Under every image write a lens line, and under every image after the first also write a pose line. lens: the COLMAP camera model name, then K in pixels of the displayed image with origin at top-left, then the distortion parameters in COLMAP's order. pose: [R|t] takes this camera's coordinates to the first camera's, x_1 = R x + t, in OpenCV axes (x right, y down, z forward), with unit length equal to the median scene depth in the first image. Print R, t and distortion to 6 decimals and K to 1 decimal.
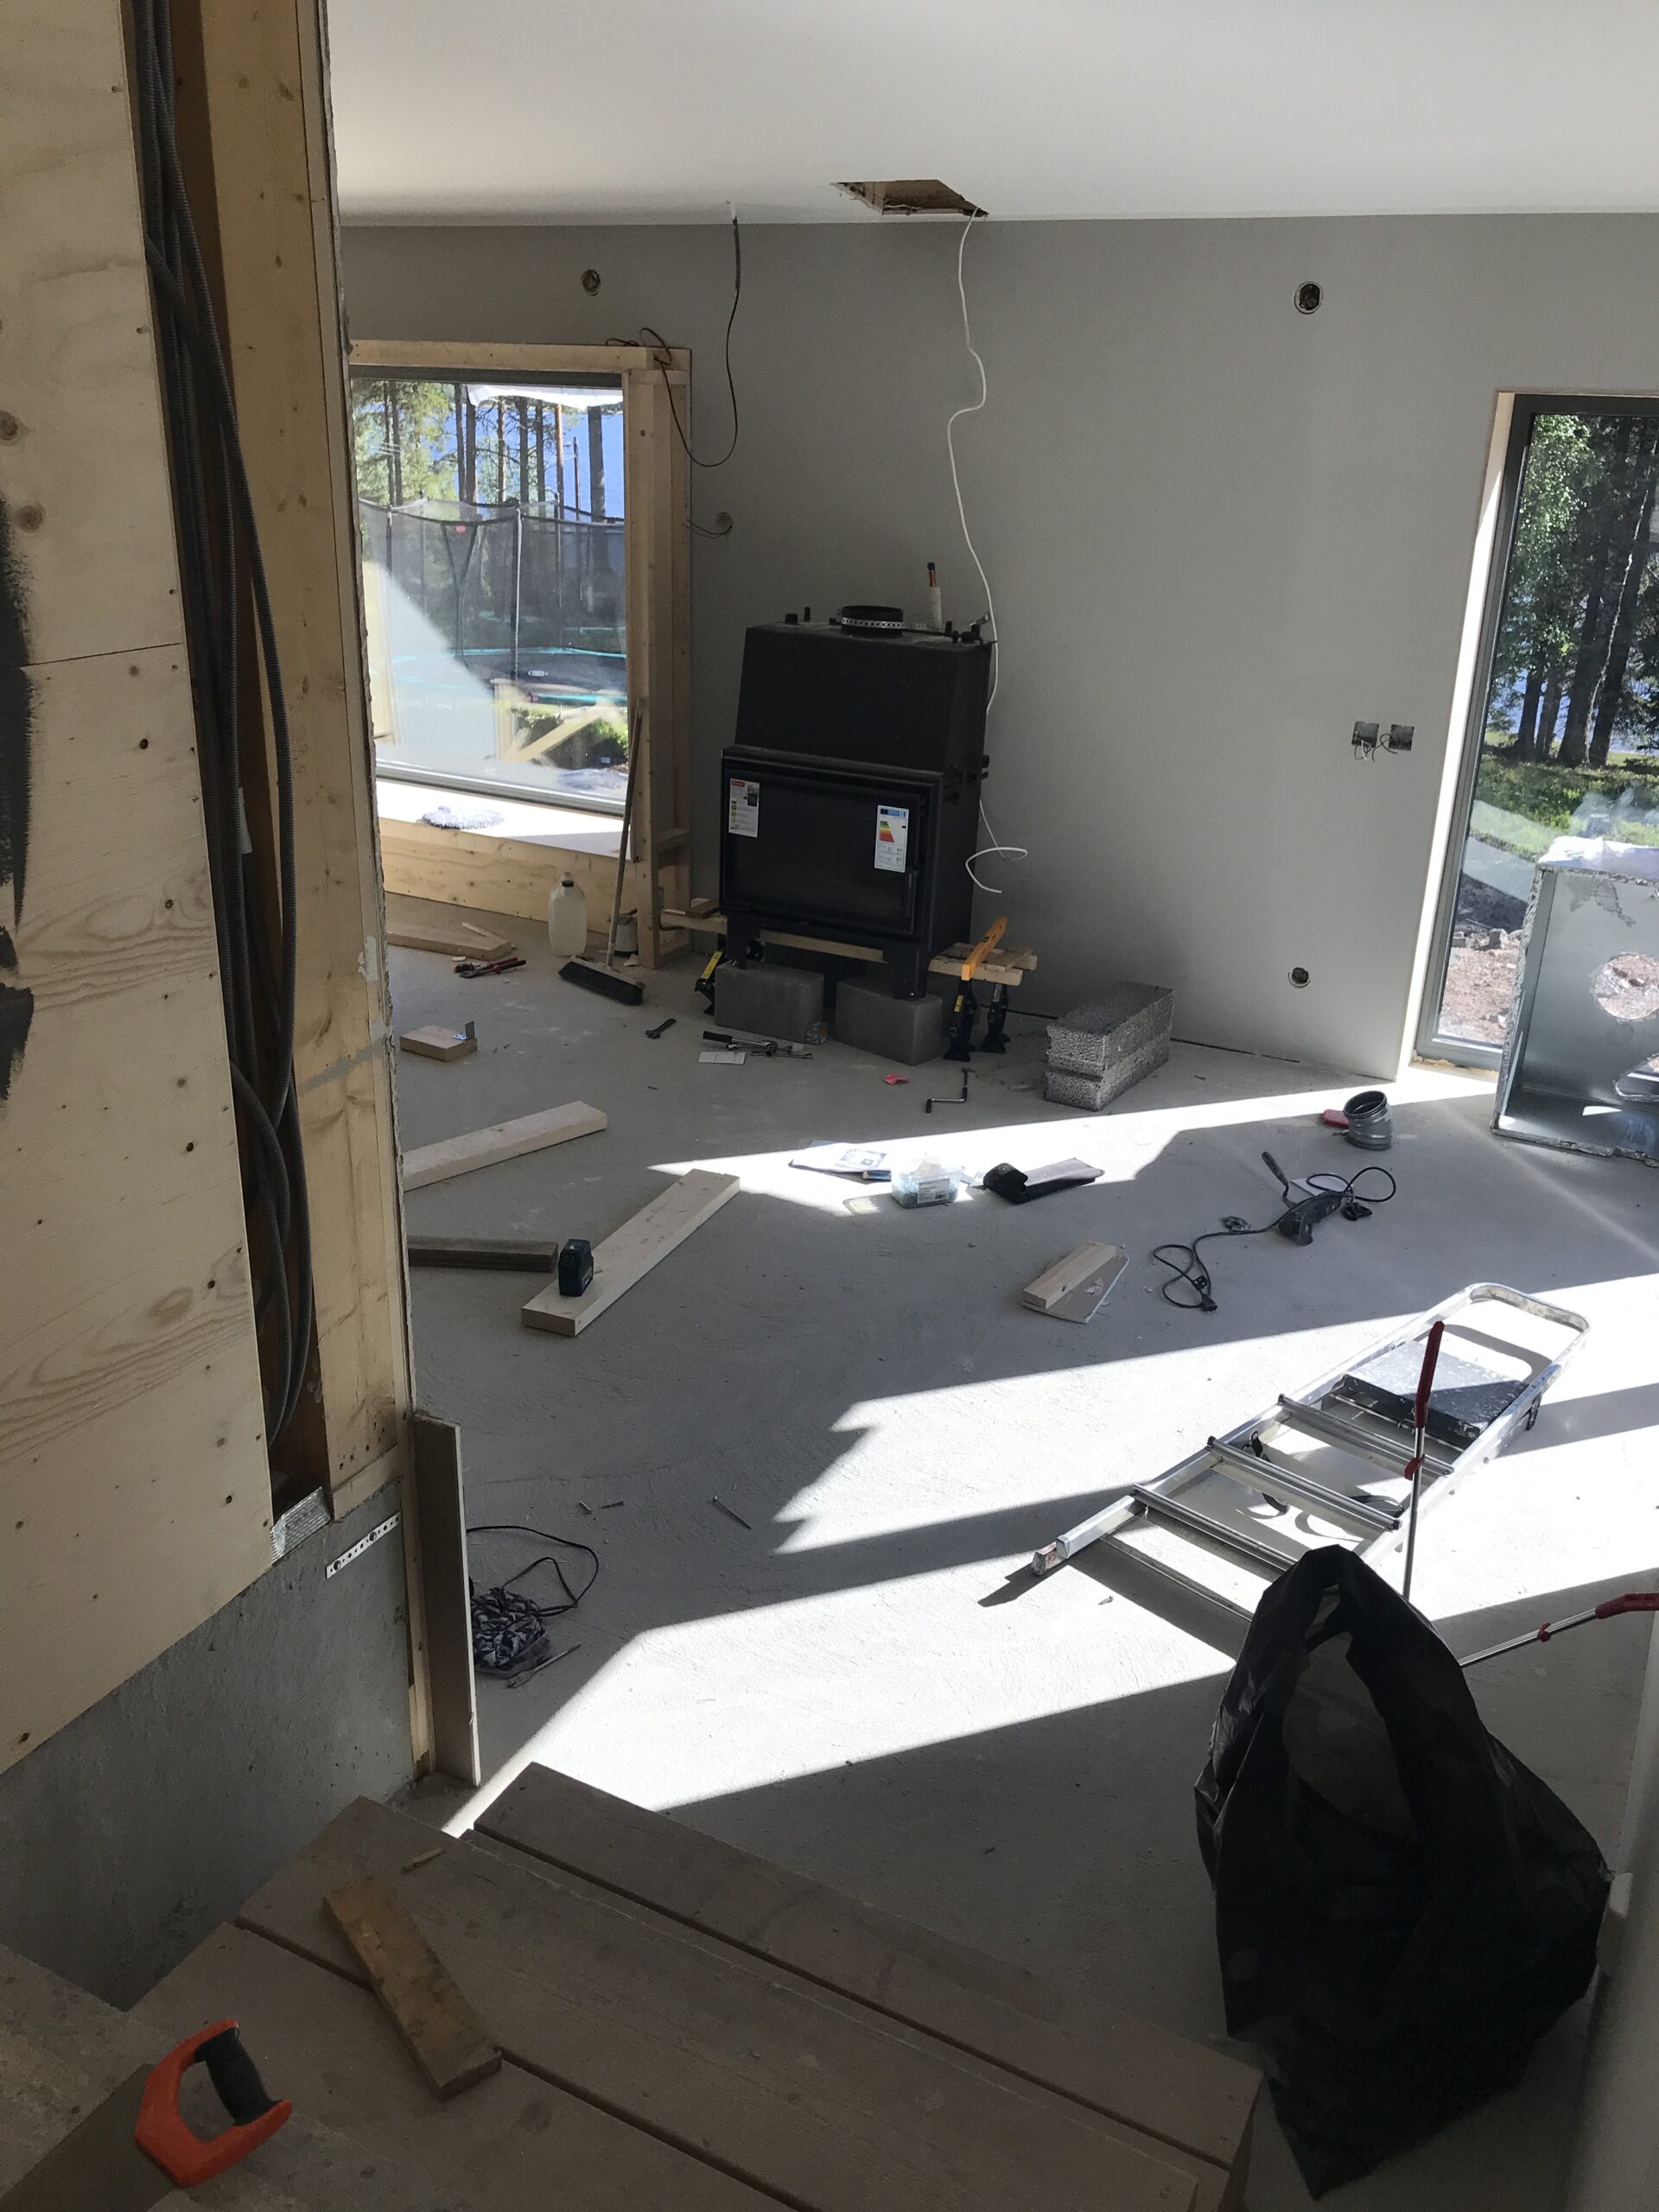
lens RADIAL K [[1777.9, 0, 822.9], [0, 1777.9, 1104.9], [0, 0, 1]] dist [0.087332, -0.121926]
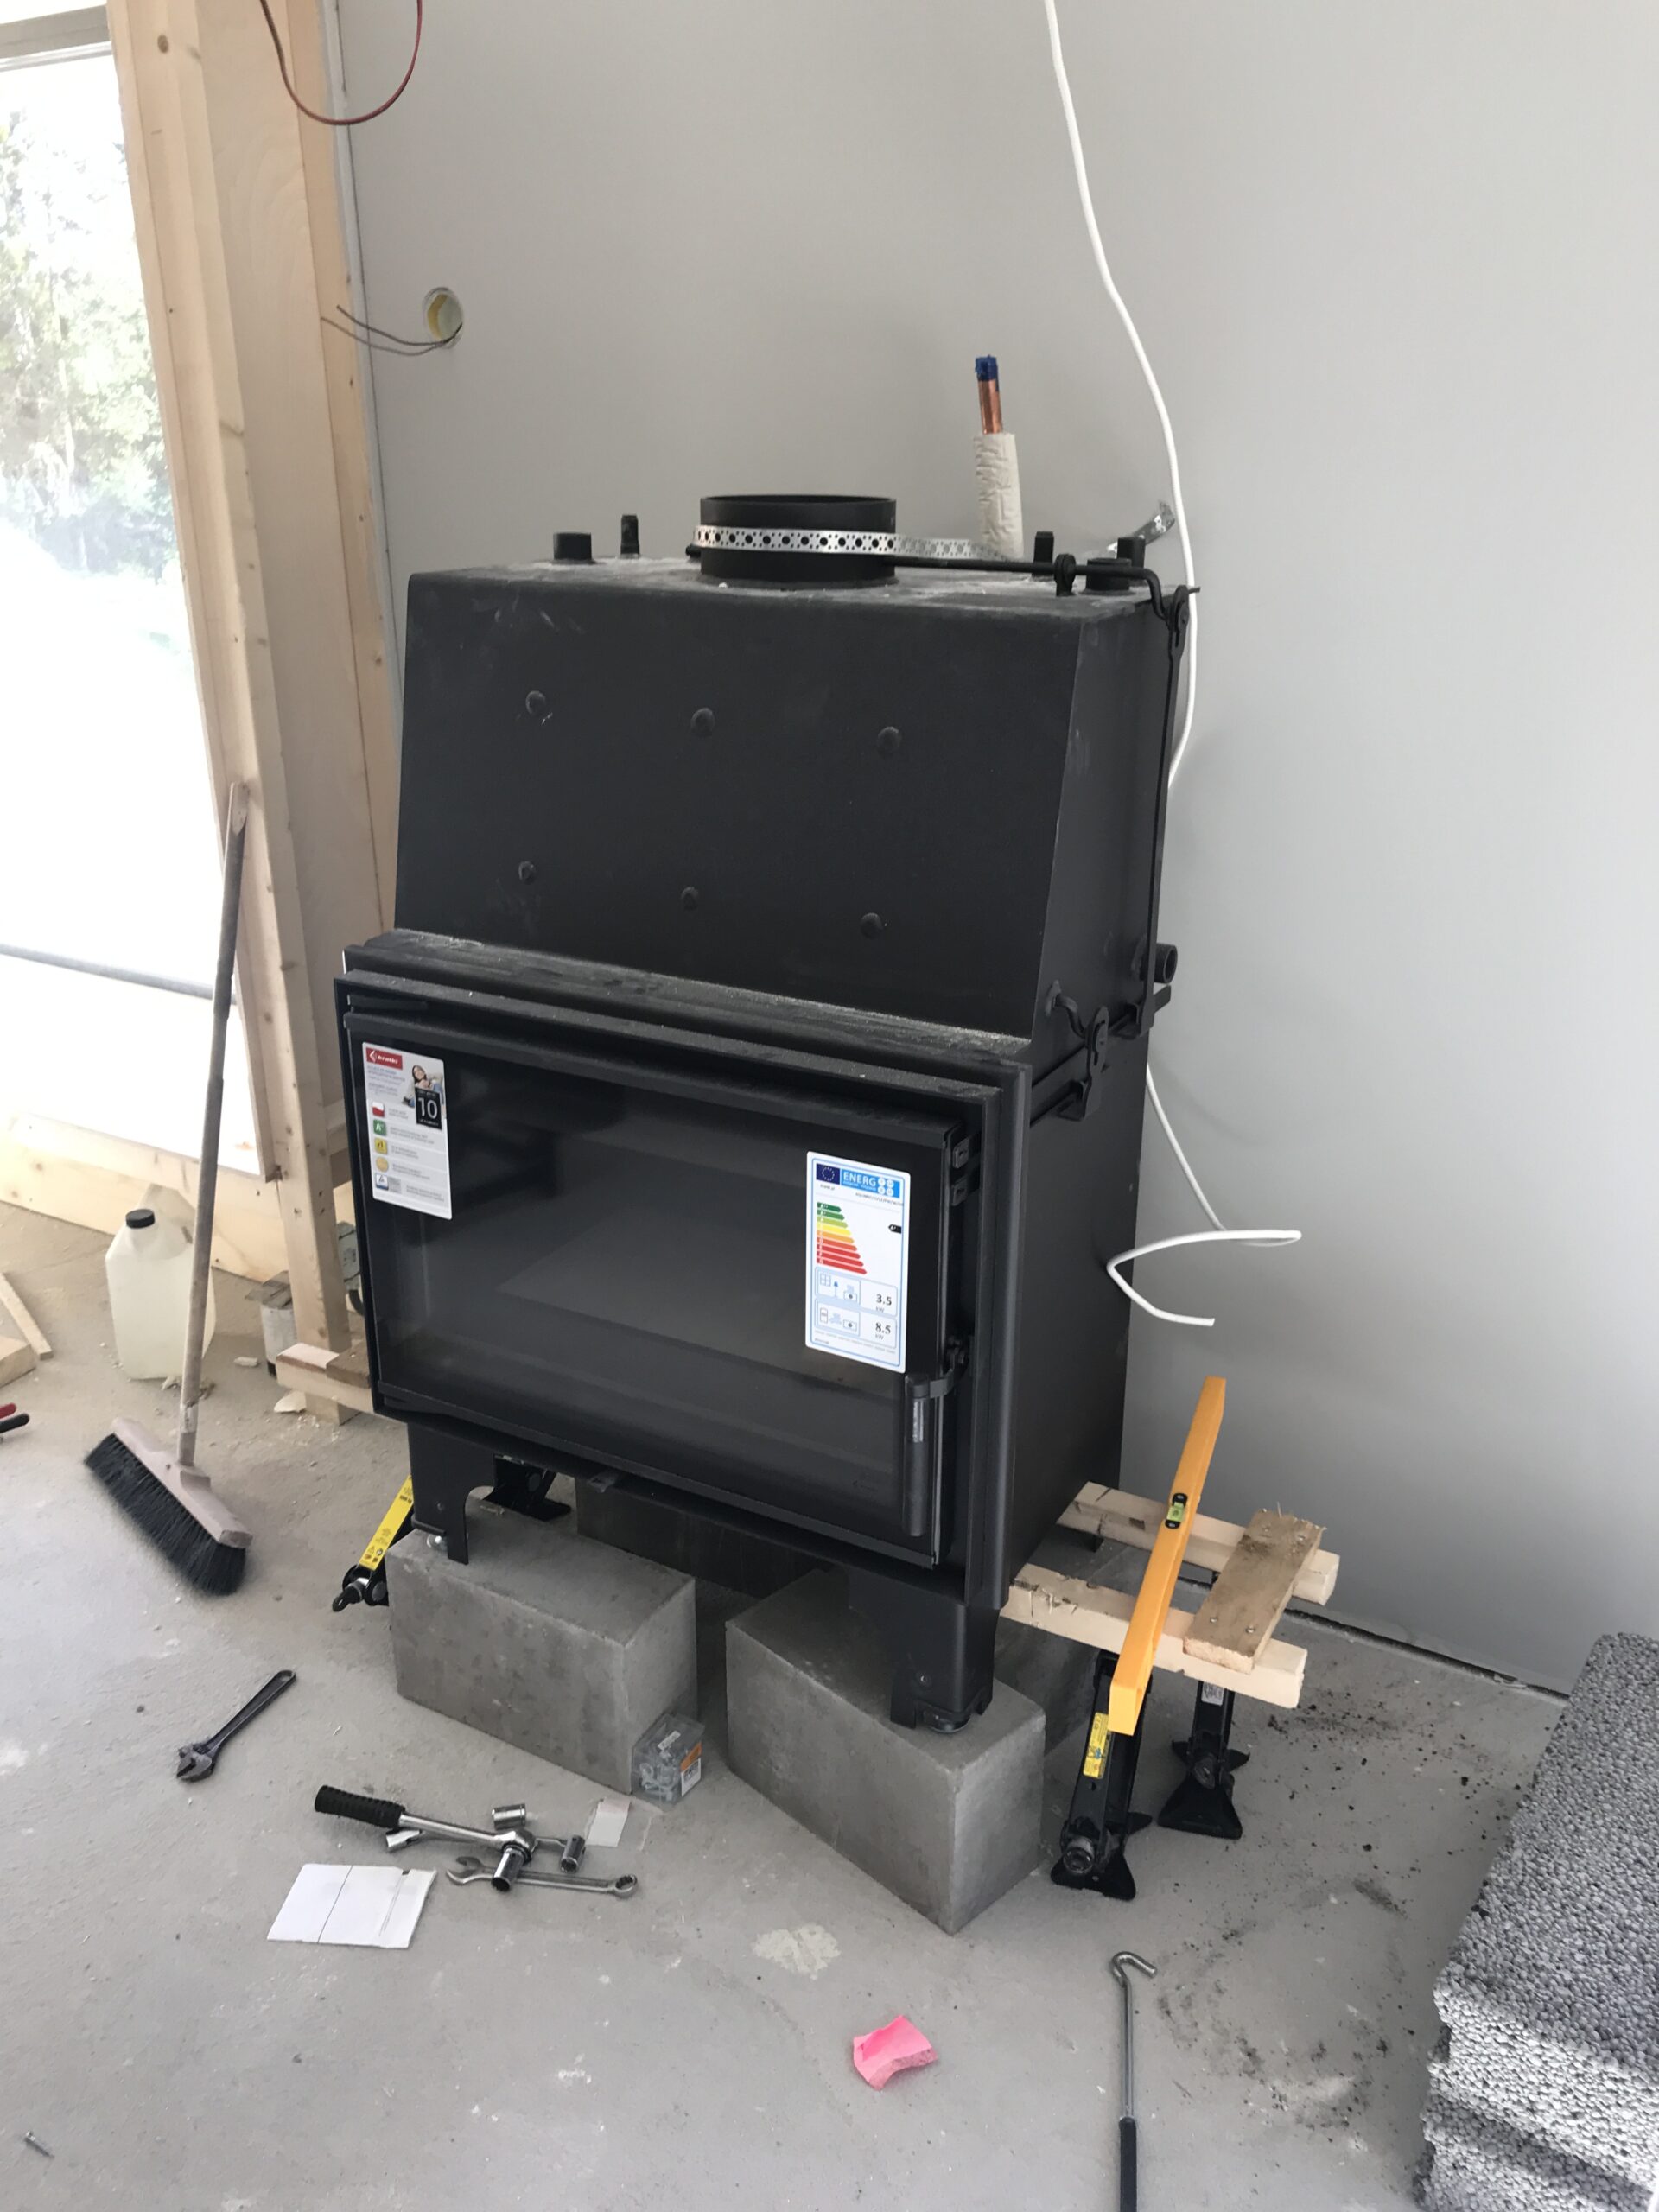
lens RADIAL K [[1777.9, 0, 822.9], [0, 1777.9, 1104.9], [0, 0, 1]] dist [0.087332, -0.121926]
pose [[0.998015, -0.013798, -0.061439, 0.049706], [0.012914, 0.999808, -0.014768, -0.165655], [0.061631, 0.013945, 0.998002, 0.685457]]
